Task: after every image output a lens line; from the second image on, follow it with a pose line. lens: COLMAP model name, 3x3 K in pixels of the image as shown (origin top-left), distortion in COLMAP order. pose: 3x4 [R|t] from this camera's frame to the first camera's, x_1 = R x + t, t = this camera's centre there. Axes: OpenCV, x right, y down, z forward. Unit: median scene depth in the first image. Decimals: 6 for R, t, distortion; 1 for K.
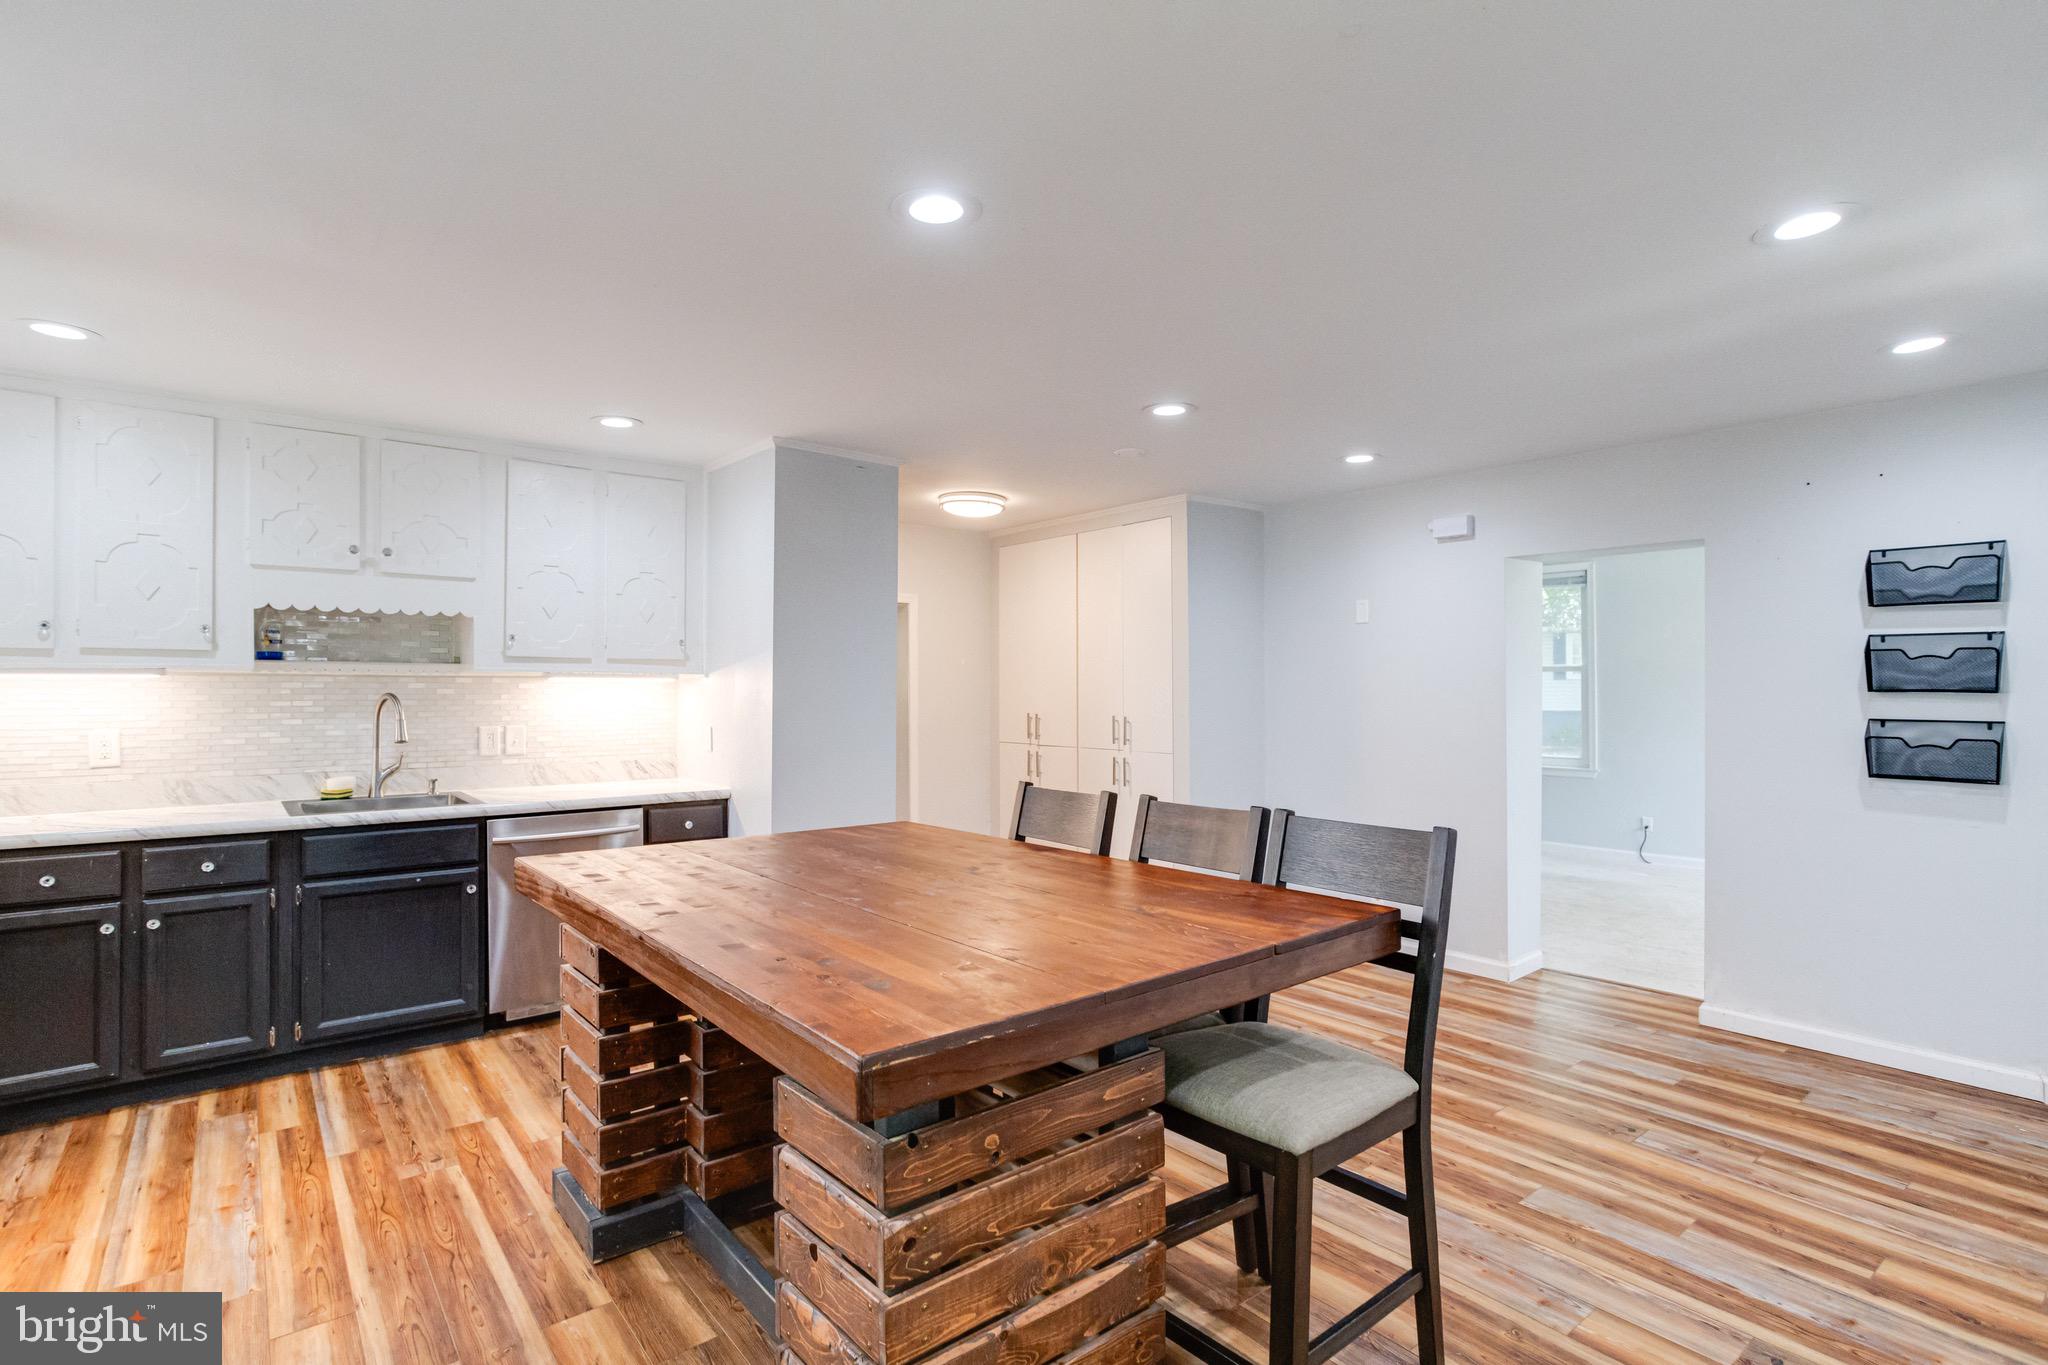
lens RADIAL K [[997.5, 0, 1021.2], [0, 997.5, 687.7], [0, 0, 1]] dist [-0.026862, 0.011387]
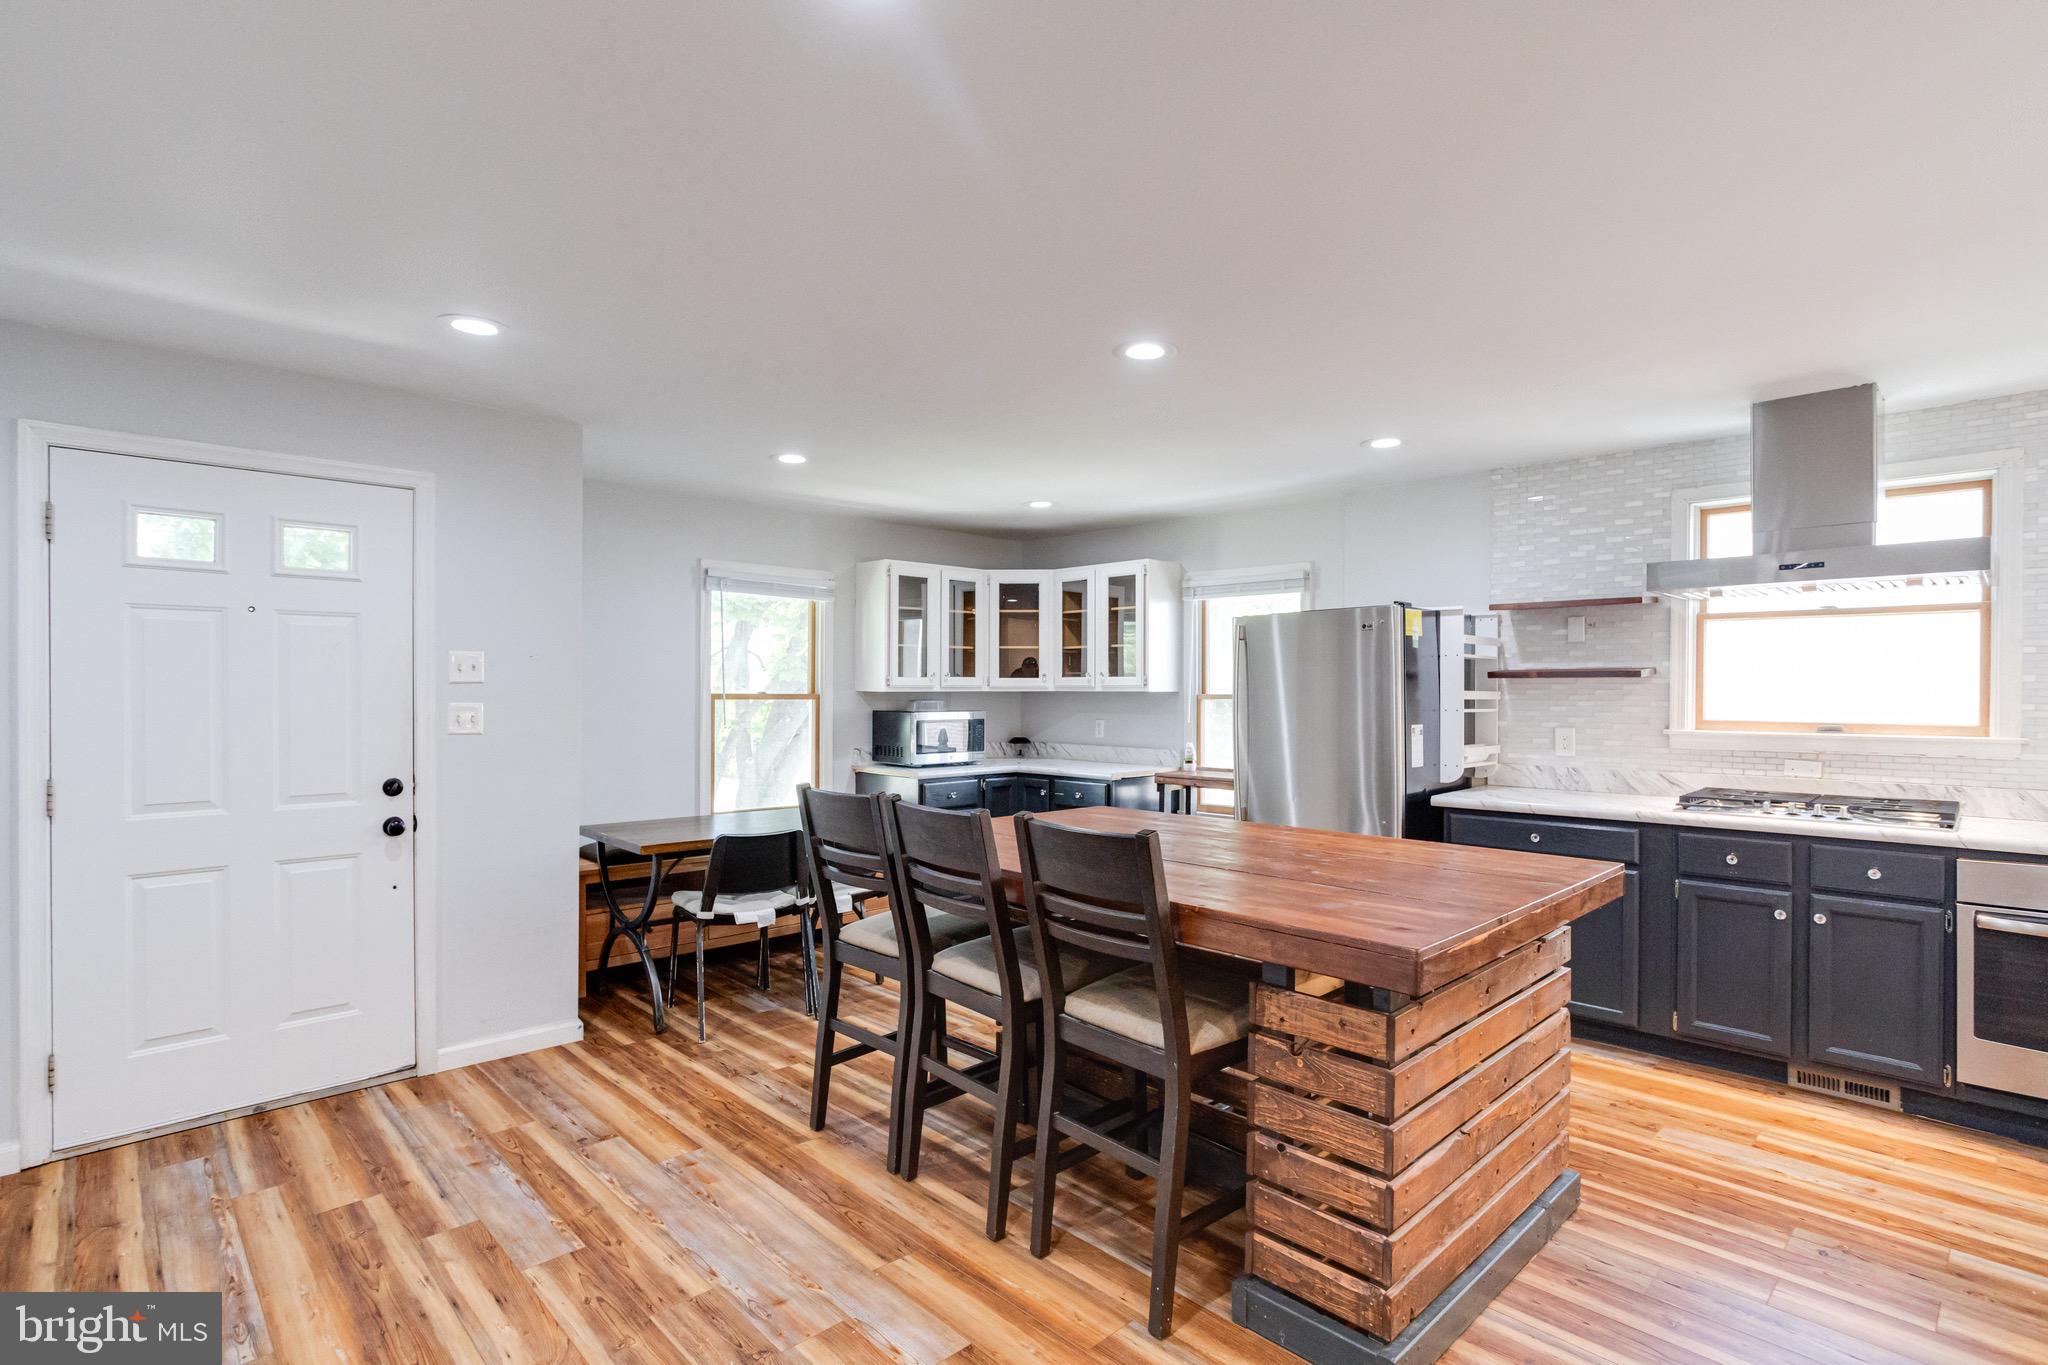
lens RADIAL K [[997.5, 0, 1021.2], [0, 997.5, 687.7], [0, 0, 1]] dist [-0.026862, 0.011387]
pose [[-0.996356, 0.001824, -0.085271, 0.185769], [0.001762, 0.999998, 0.000803, -0.004712], [0.085273, 0.000649, -0.996357, 2.097566]]
